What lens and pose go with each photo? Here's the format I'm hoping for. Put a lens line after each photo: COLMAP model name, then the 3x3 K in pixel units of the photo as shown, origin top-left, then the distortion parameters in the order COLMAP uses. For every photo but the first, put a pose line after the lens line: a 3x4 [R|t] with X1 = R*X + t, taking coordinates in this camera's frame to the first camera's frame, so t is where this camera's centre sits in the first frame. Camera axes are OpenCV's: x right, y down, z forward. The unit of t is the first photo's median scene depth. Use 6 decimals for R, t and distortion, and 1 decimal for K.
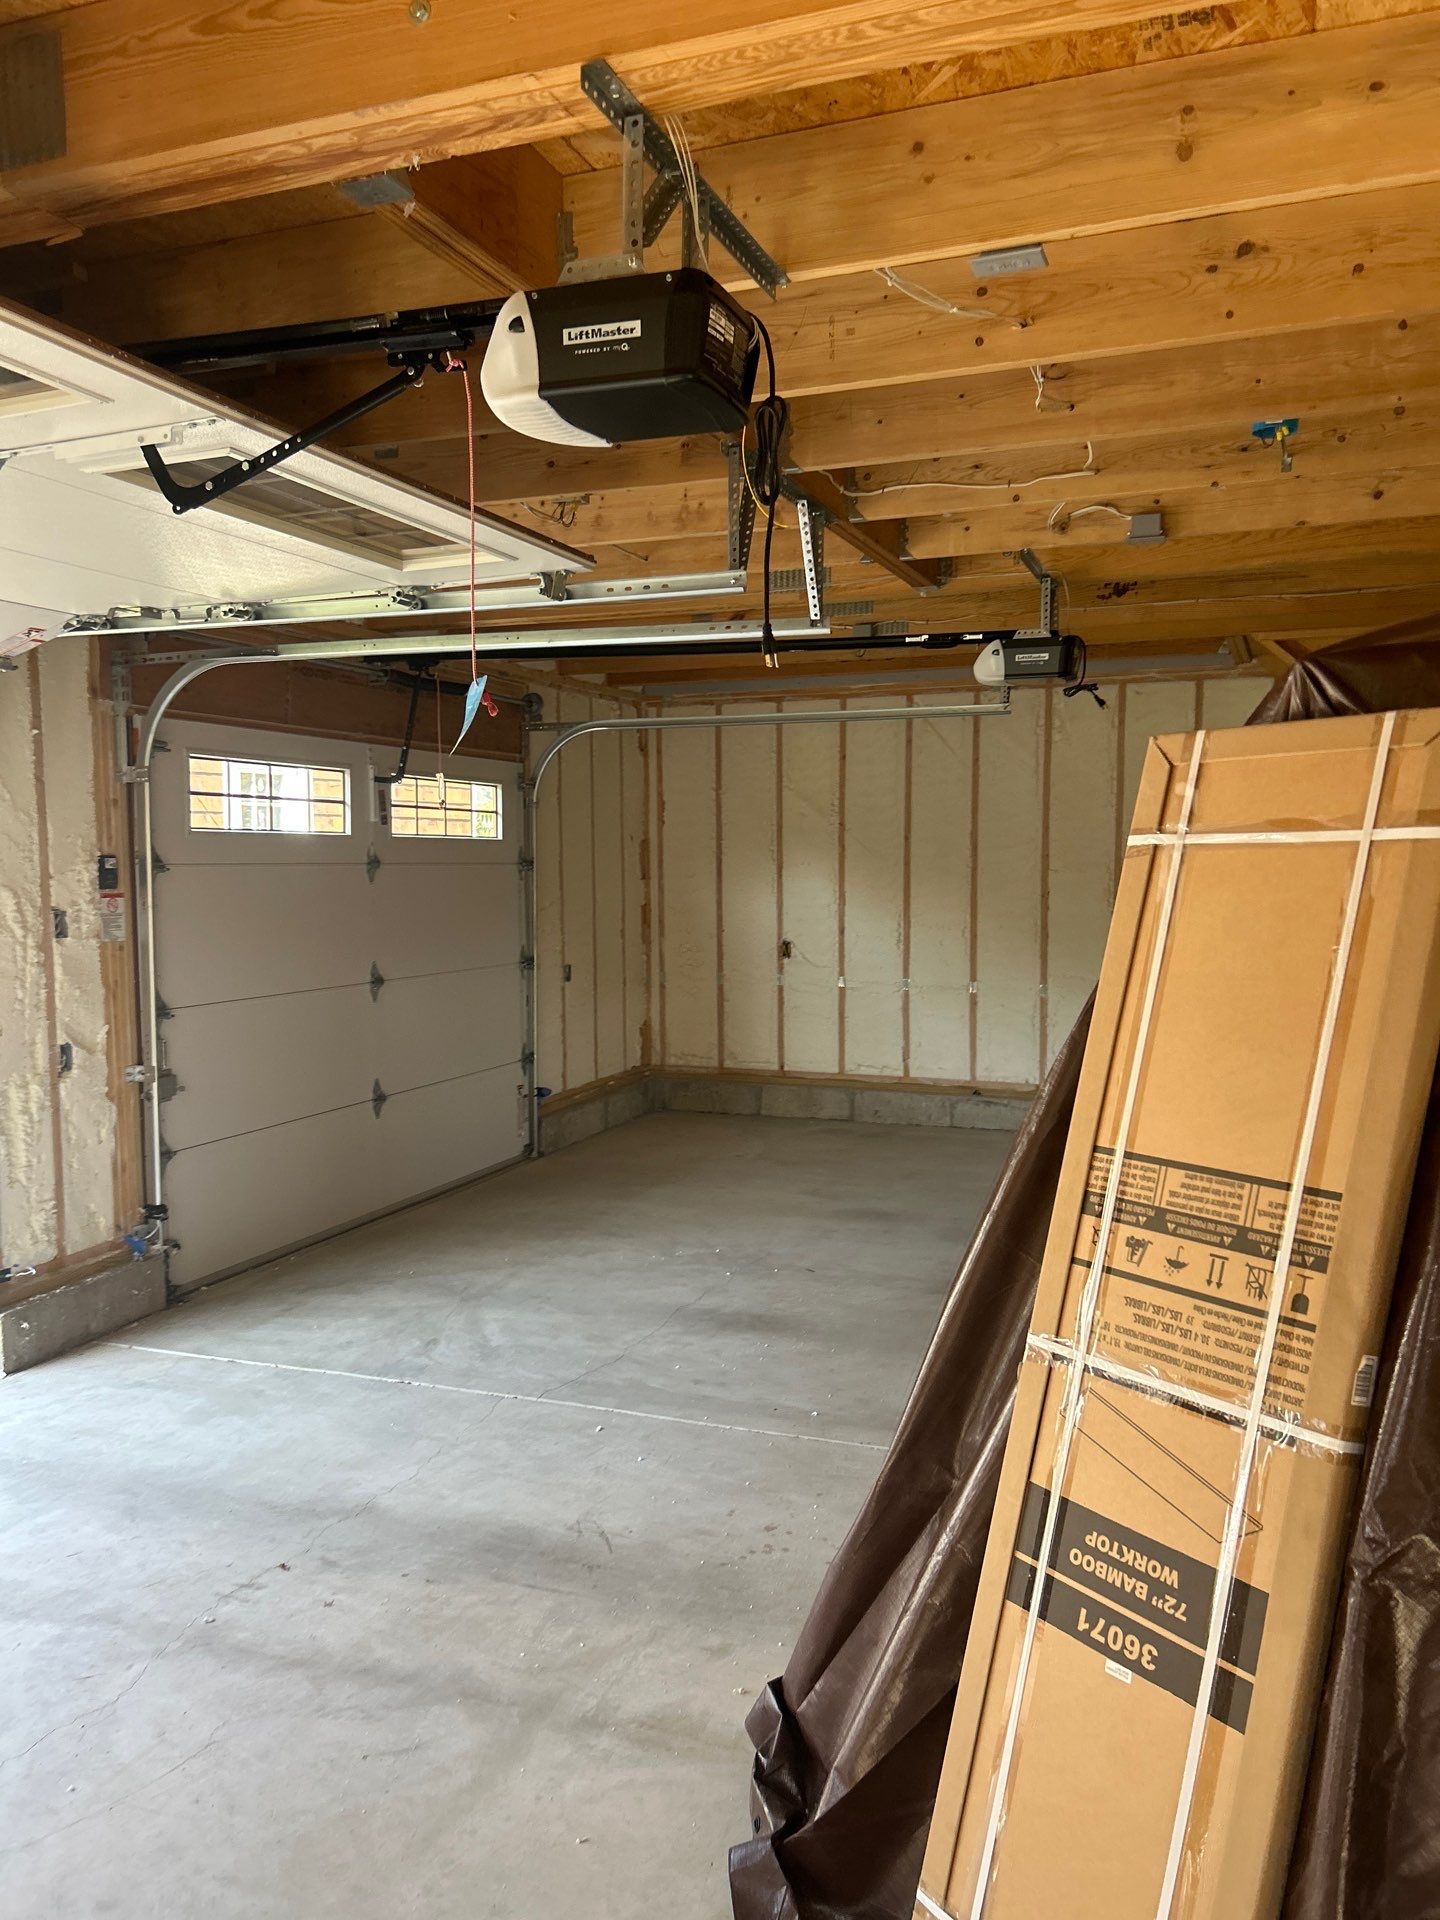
lens RADIAL K [[1453.4, 0, 736.2], [0, 1453.4, 955.8], [0, 0, 1]] dist [0.053454, -0.058452]
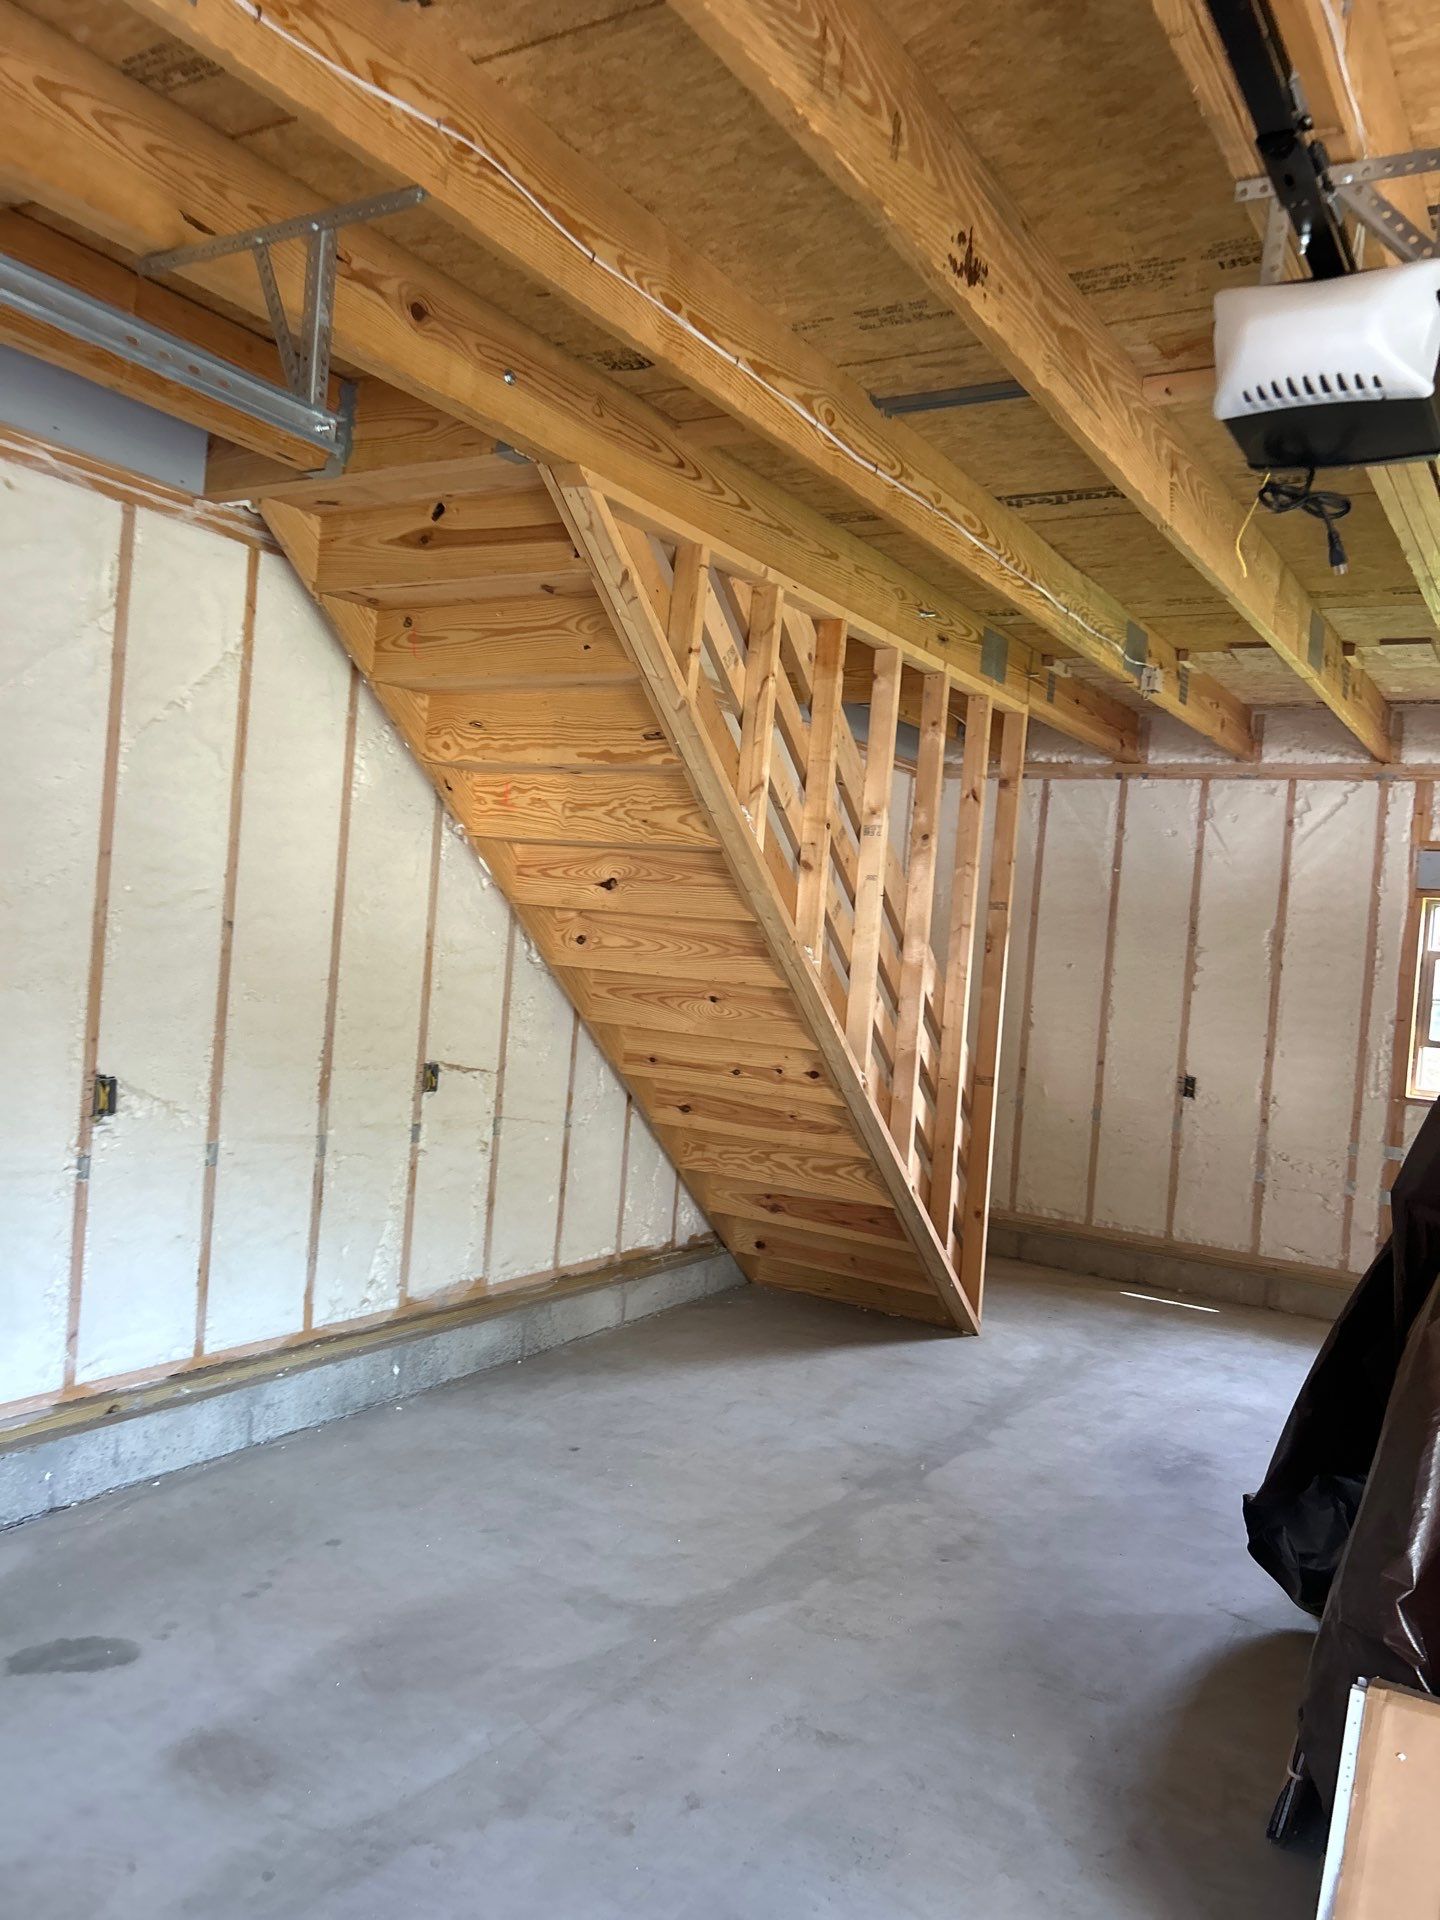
lens RADIAL K [[1453.4, 0, 775.8], [0, 1453.4, 952.1], [0, 0, 1]] dist [0.053454, -0.058452]
pose [[0.182333, 0.015080, 0.983121, -0.157578], [-0.010178, 0.999858, -0.013449, -0.059475], [-0.983184, -0.007554, 0.182461, 1.052096]]
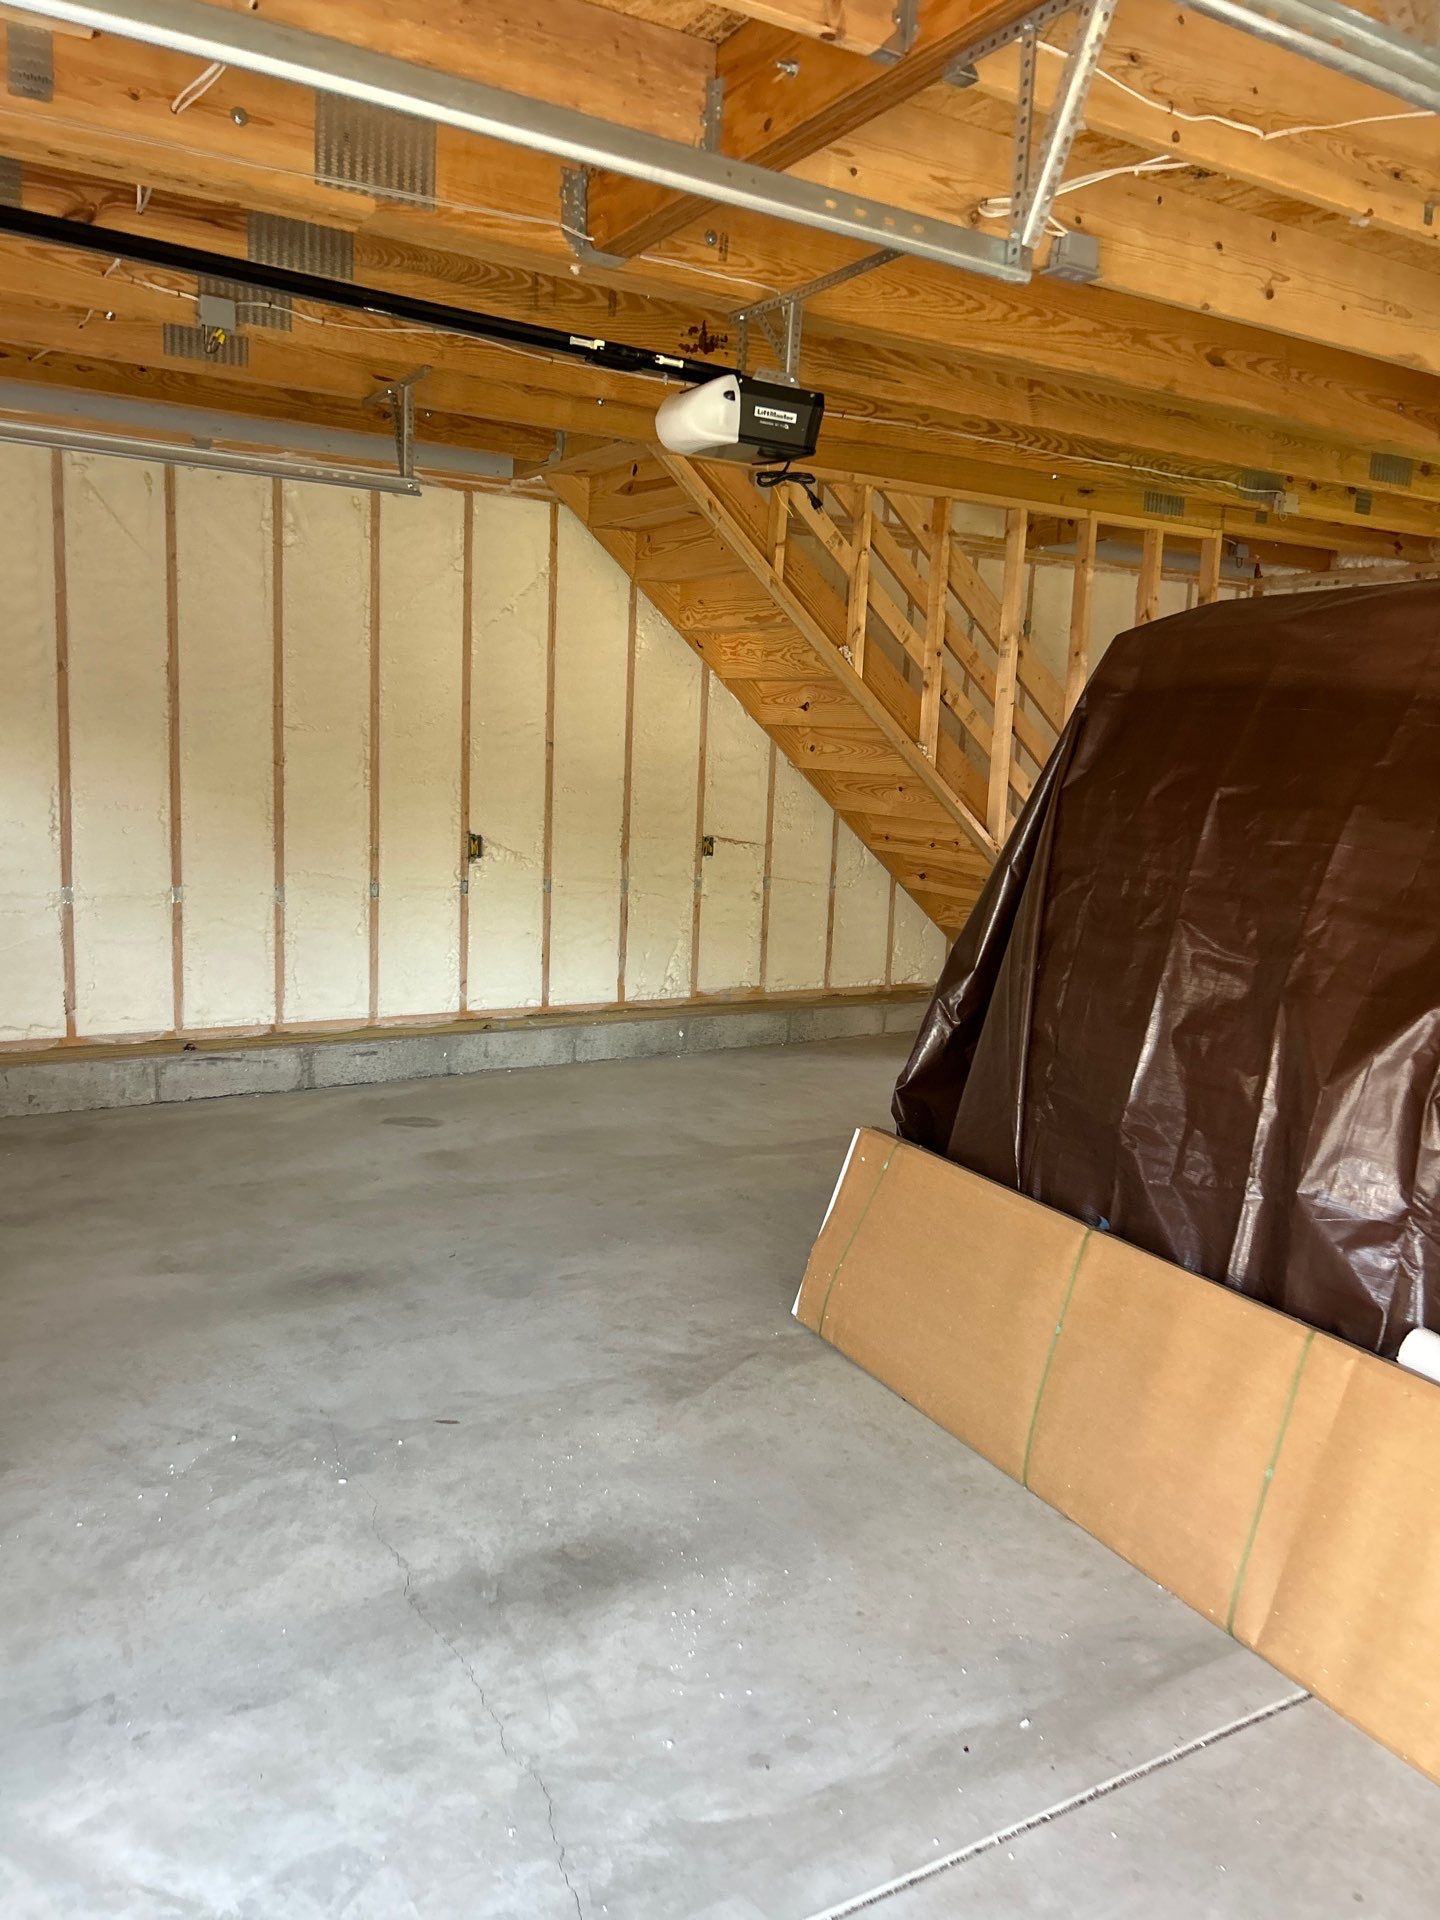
lens RADIAL K [[1453.4, 0, 758.1], [0, 1453.4, 929.6], [0, 0, 1]] dist [0.053454, -0.058452]
pose [[0.618440, -0.073426, 0.782394, -0.323977], [0.009793, 0.996268, 0.085757, -0.028898], [-0.785771, -0.045374, 0.616851, 0.568014]]
